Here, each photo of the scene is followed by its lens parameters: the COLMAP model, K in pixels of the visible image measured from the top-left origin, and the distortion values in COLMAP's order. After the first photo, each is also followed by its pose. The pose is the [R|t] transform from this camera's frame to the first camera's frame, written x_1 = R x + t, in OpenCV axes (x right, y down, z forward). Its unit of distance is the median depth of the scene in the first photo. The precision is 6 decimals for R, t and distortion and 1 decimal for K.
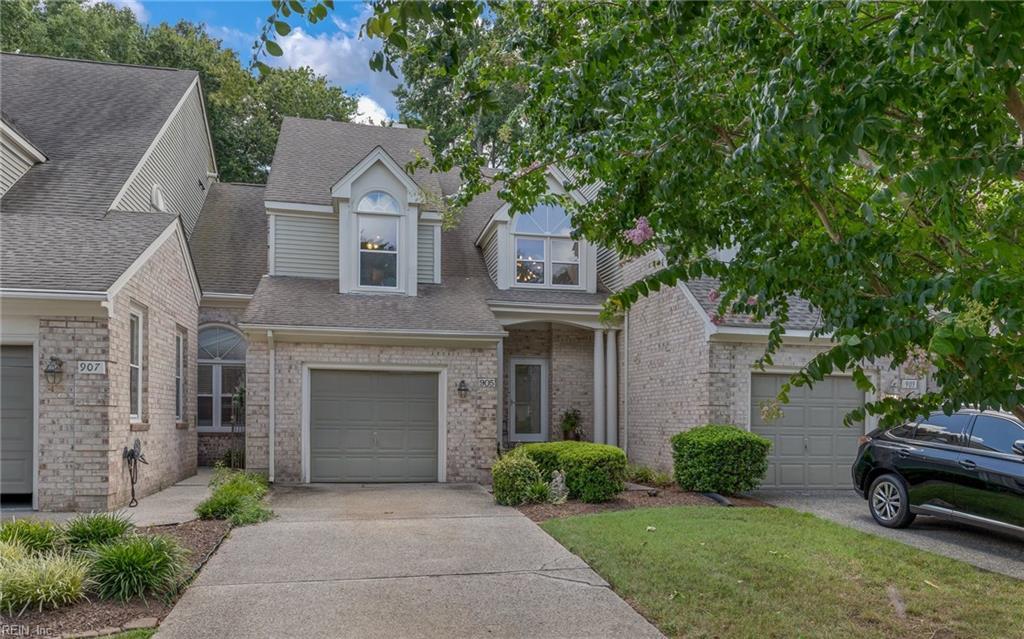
lens RADIAL K [[768.1, 0, 524.4], [0, 768.1, 435.8], [0, 0, 1]] dist [-0.002100, 0.000632]
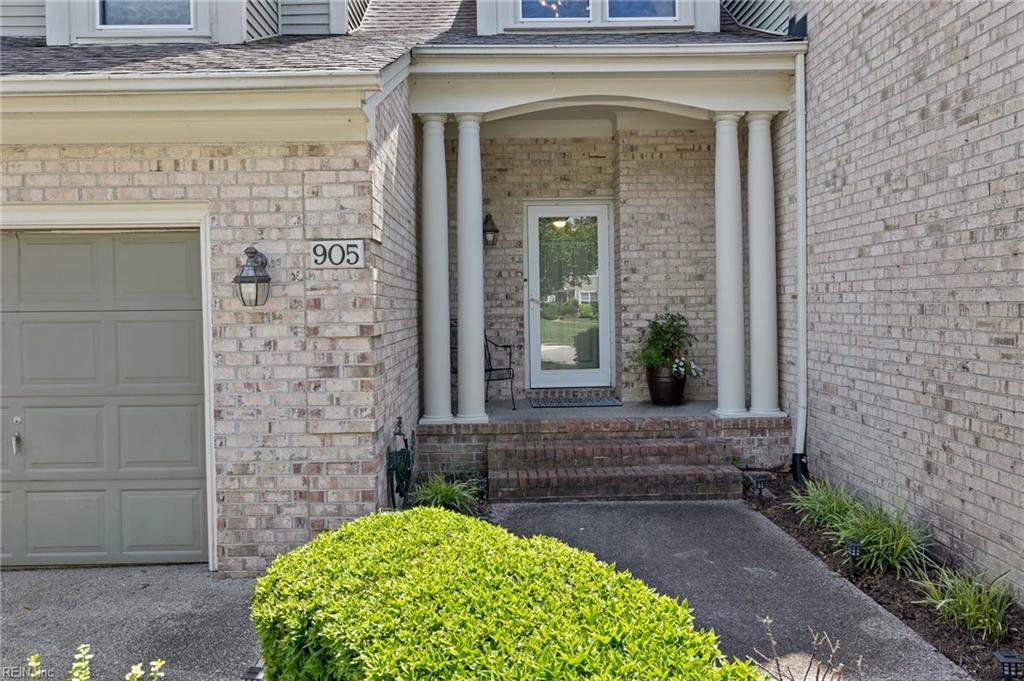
lens RADIAL K [[764.8, 0, 509.1], [0, 764.8, 331.6], [0, 0, 1]] dist [0.002217, 0.000499]
pose [[0.978409, -0.015624, -0.206086, 0.083294], [0.018529, 0.999754, 0.012174, -0.041700], [0.205846, -0.015730, 0.978458, 0.731467]]
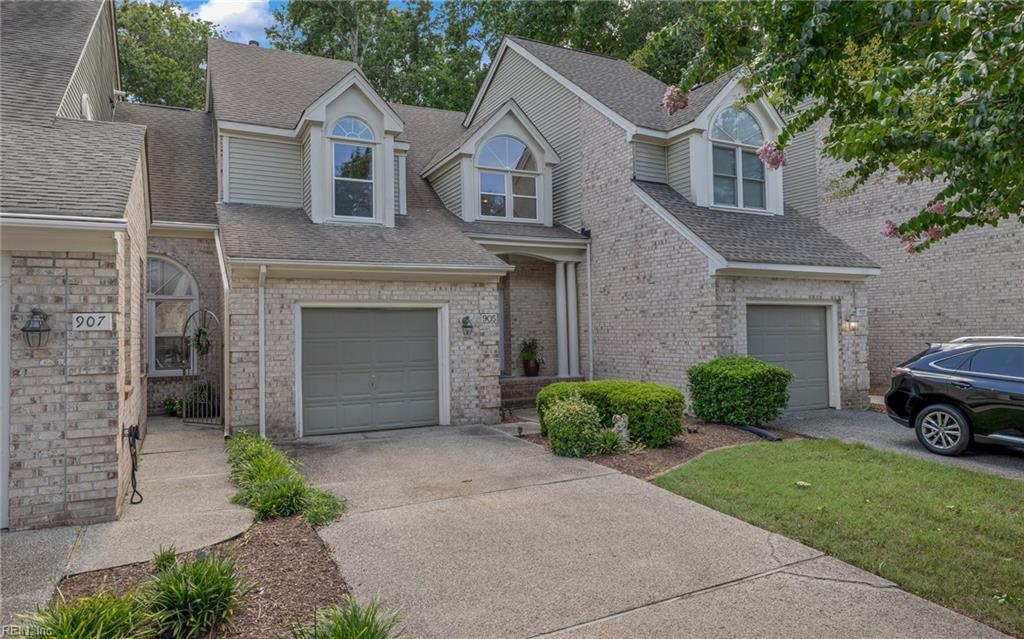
lens RADIAL K [[653.2, 0, 521.6], [0, 653.2, 317.0], [0, 0, 1]] dist [0.000550, -0.000270]
pose [[0.966896, -0.021068, 0.254300, -0.222803], [0.032063, 0.998718, -0.039166, -0.038321], [-0.253149, 0.046023, 0.966332, 0.203828]]
